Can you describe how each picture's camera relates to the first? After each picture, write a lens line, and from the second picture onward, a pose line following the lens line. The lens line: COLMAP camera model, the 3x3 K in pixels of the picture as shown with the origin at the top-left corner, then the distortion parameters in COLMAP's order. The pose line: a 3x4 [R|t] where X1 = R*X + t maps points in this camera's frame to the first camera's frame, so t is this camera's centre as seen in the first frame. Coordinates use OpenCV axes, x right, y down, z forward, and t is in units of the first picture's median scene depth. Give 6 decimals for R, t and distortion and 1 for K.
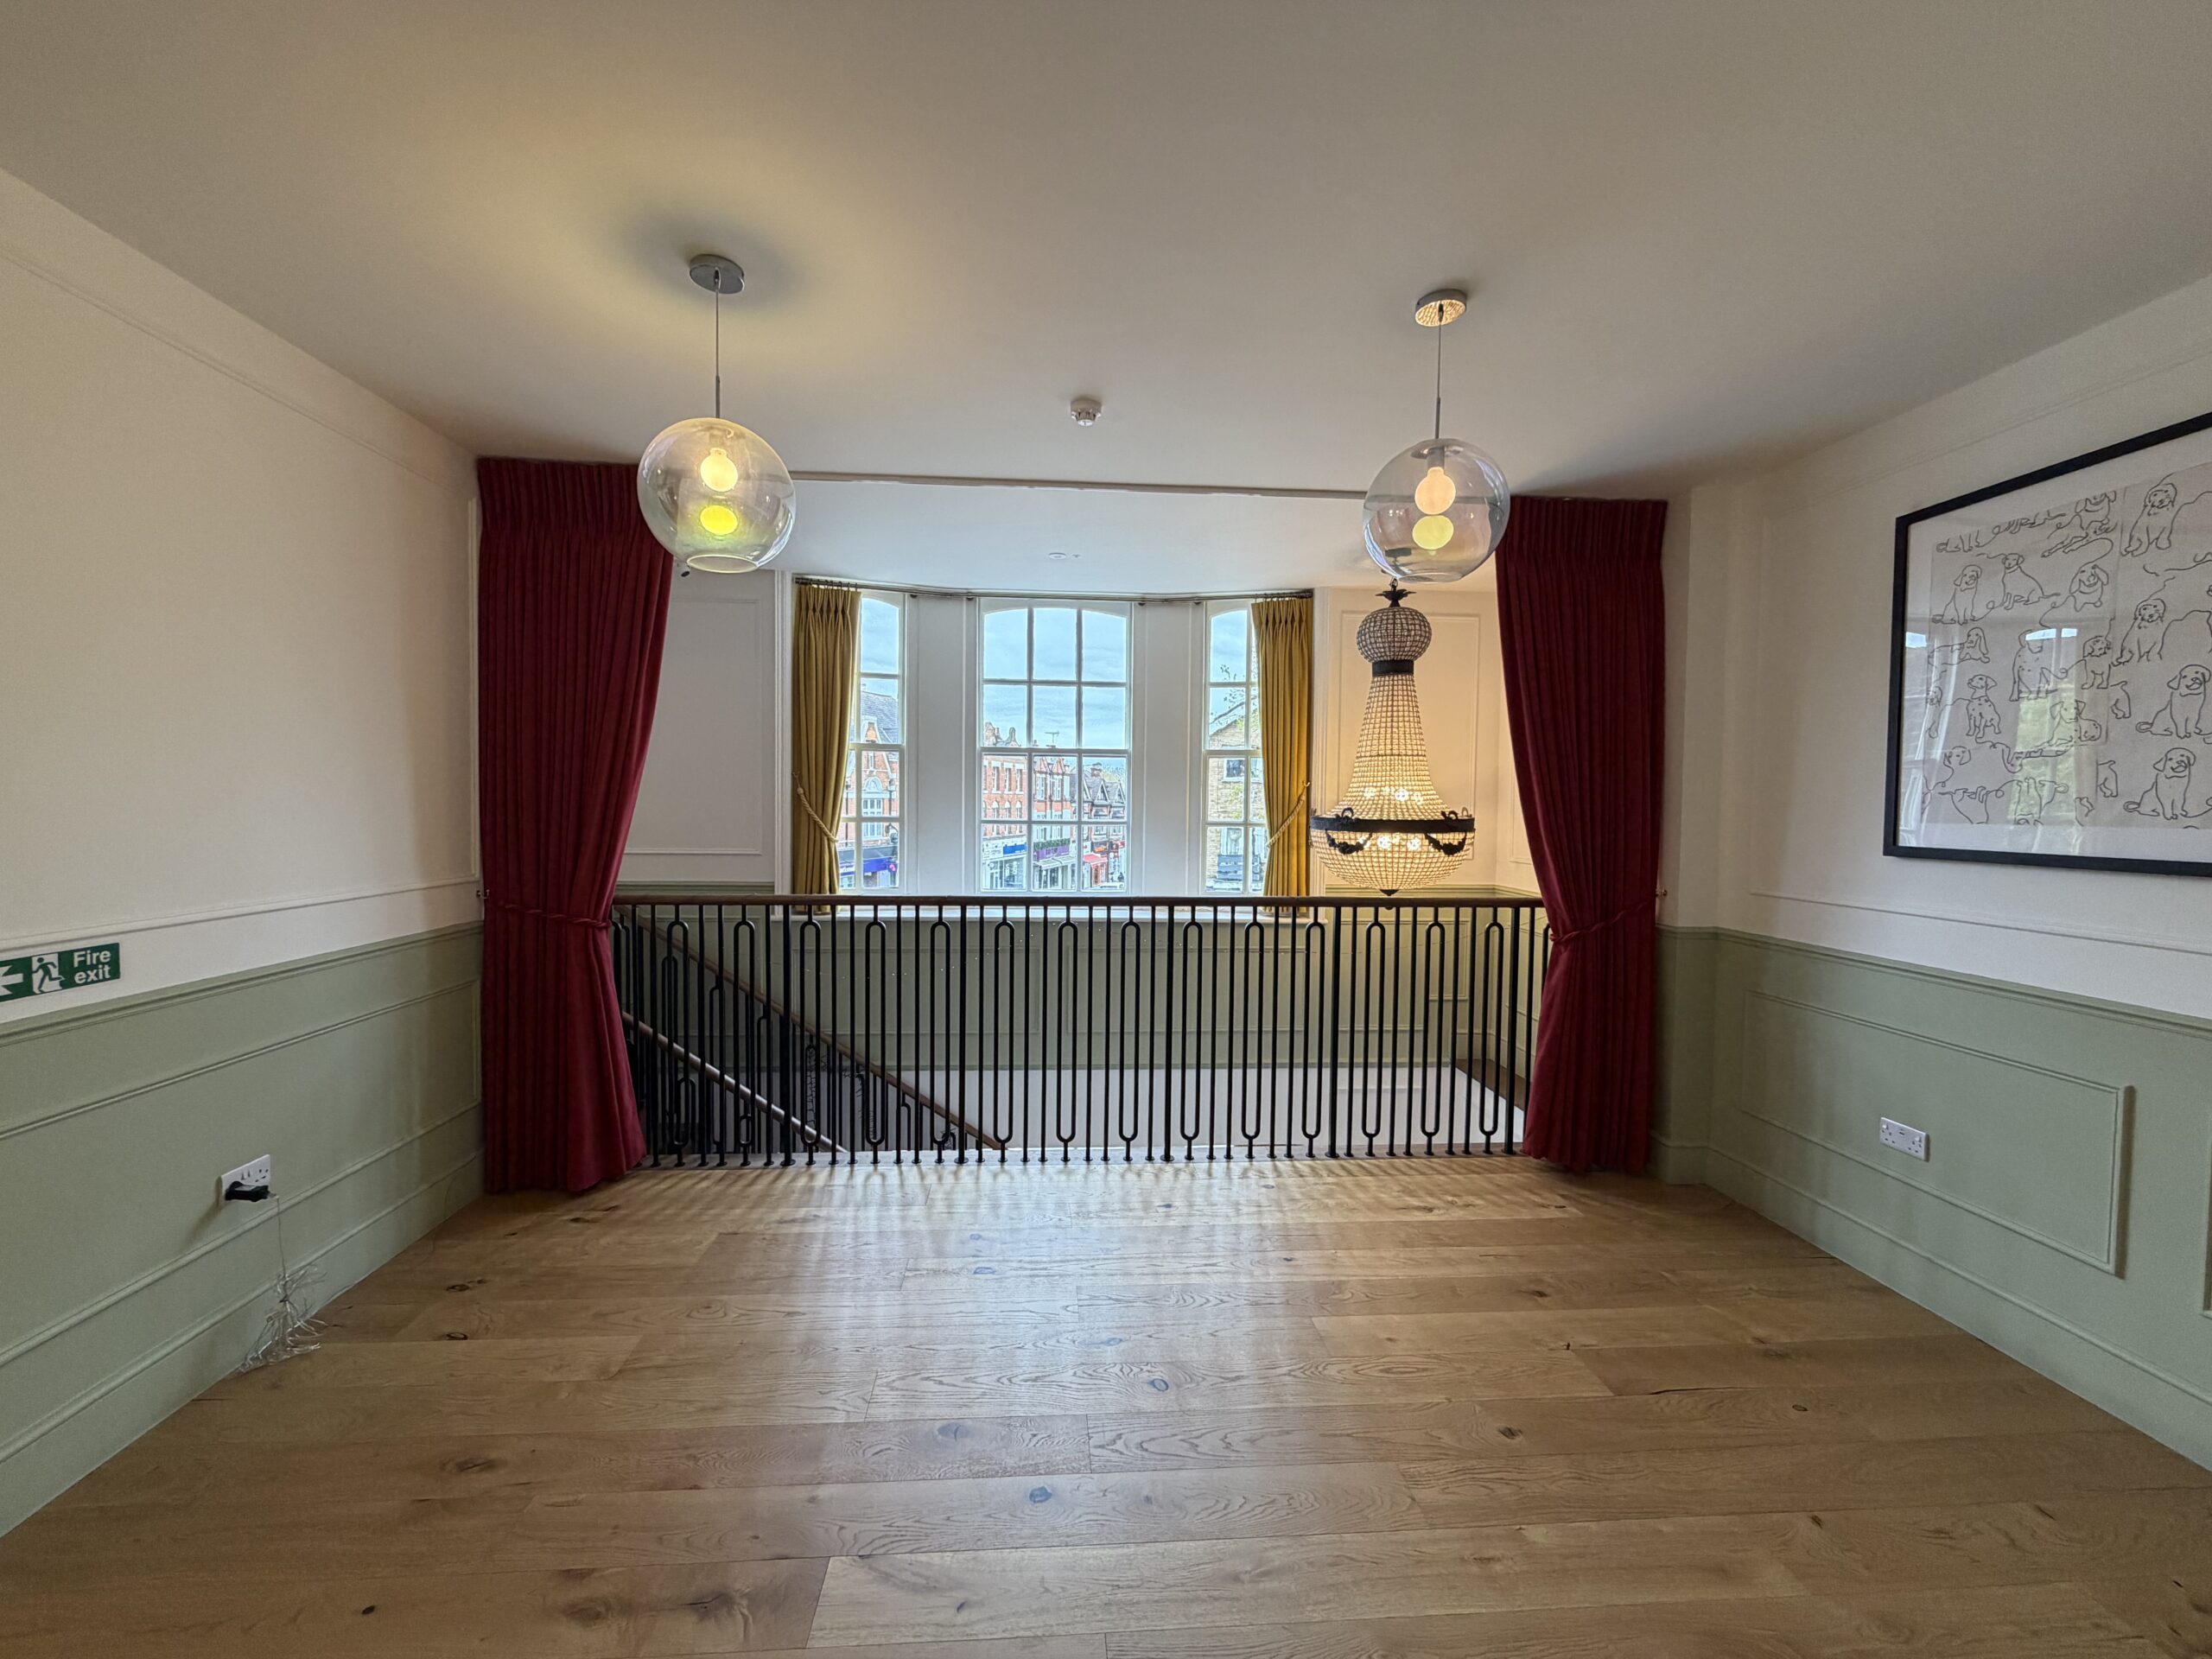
lens RADIAL K [[881.7, 0, 1097.8], [0, 881.7, 832.4], [0, 0, 1]] dist [-0.001053, -0.000141]
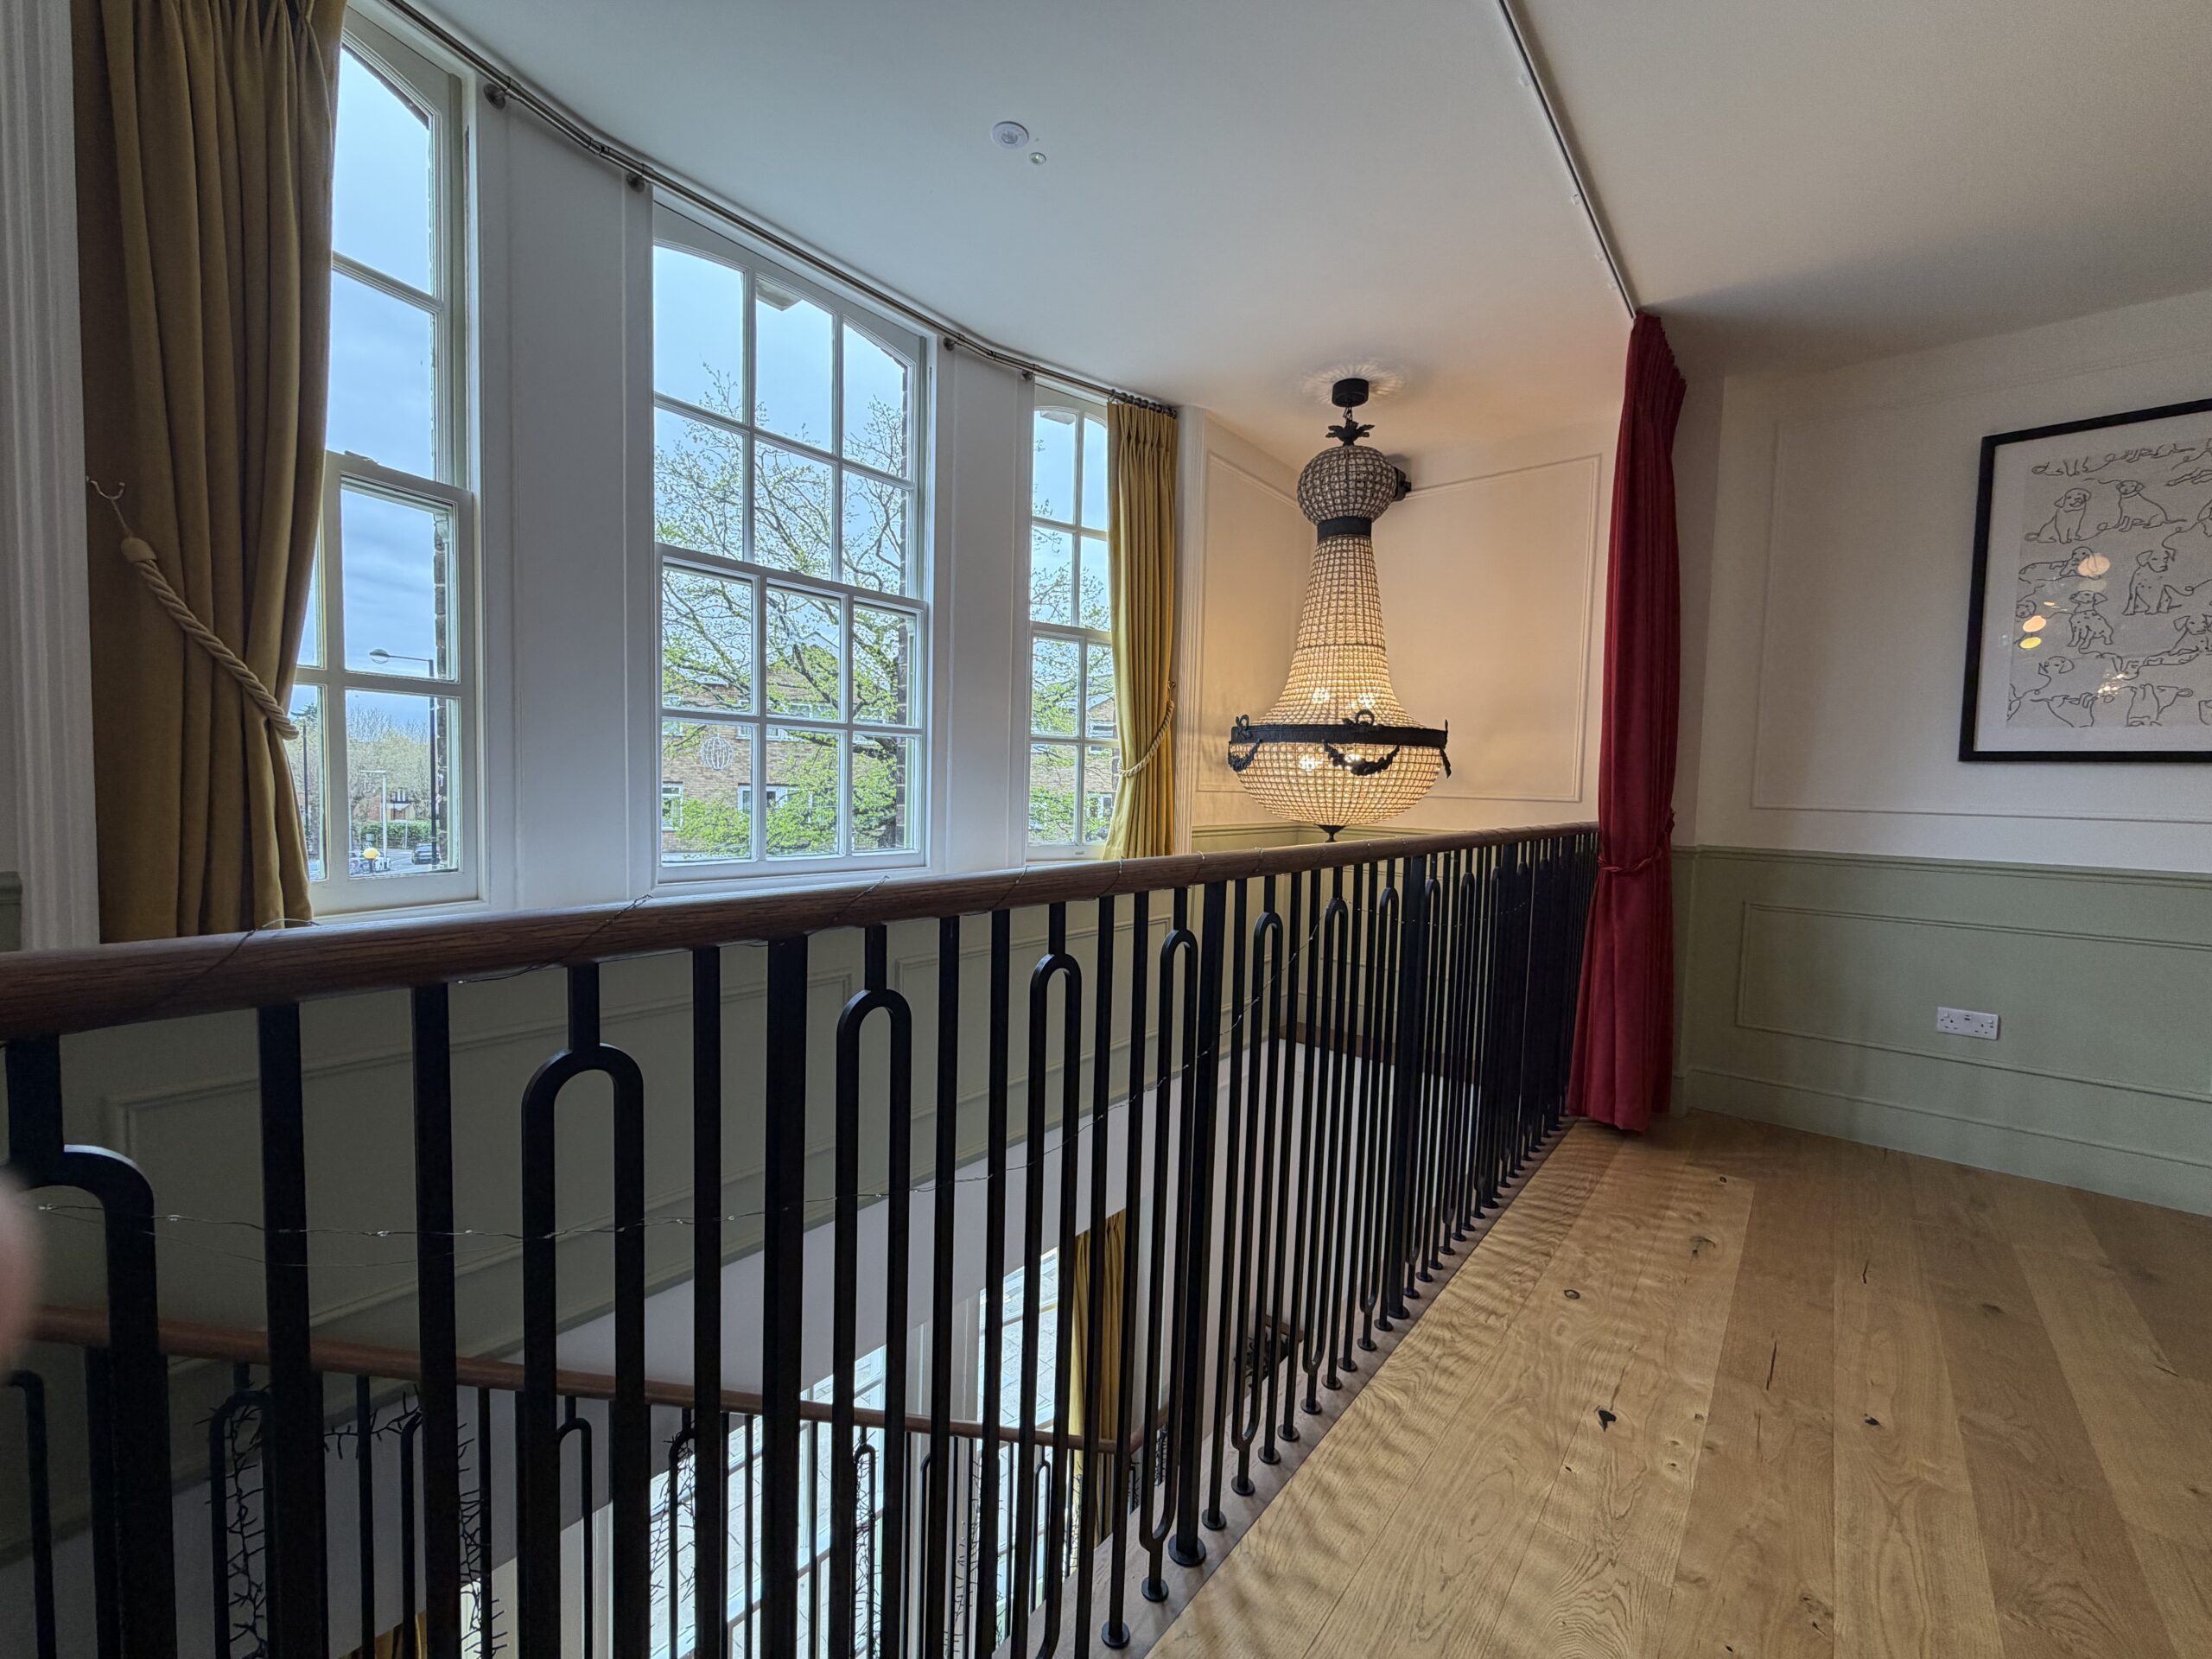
lens RADIAL K [[881.7, 0, 1097.8], [0, 881.7, 832.4], [0, 0, 1]] dist [-0.001053, -0.000141]
pose [[0.692728, -0.035417, 0.720329, -0.511683], [0.006594, 0.999063, 0.042780, 0.052256], [-0.721169, -0.024886, 0.692313, 0.887723]]
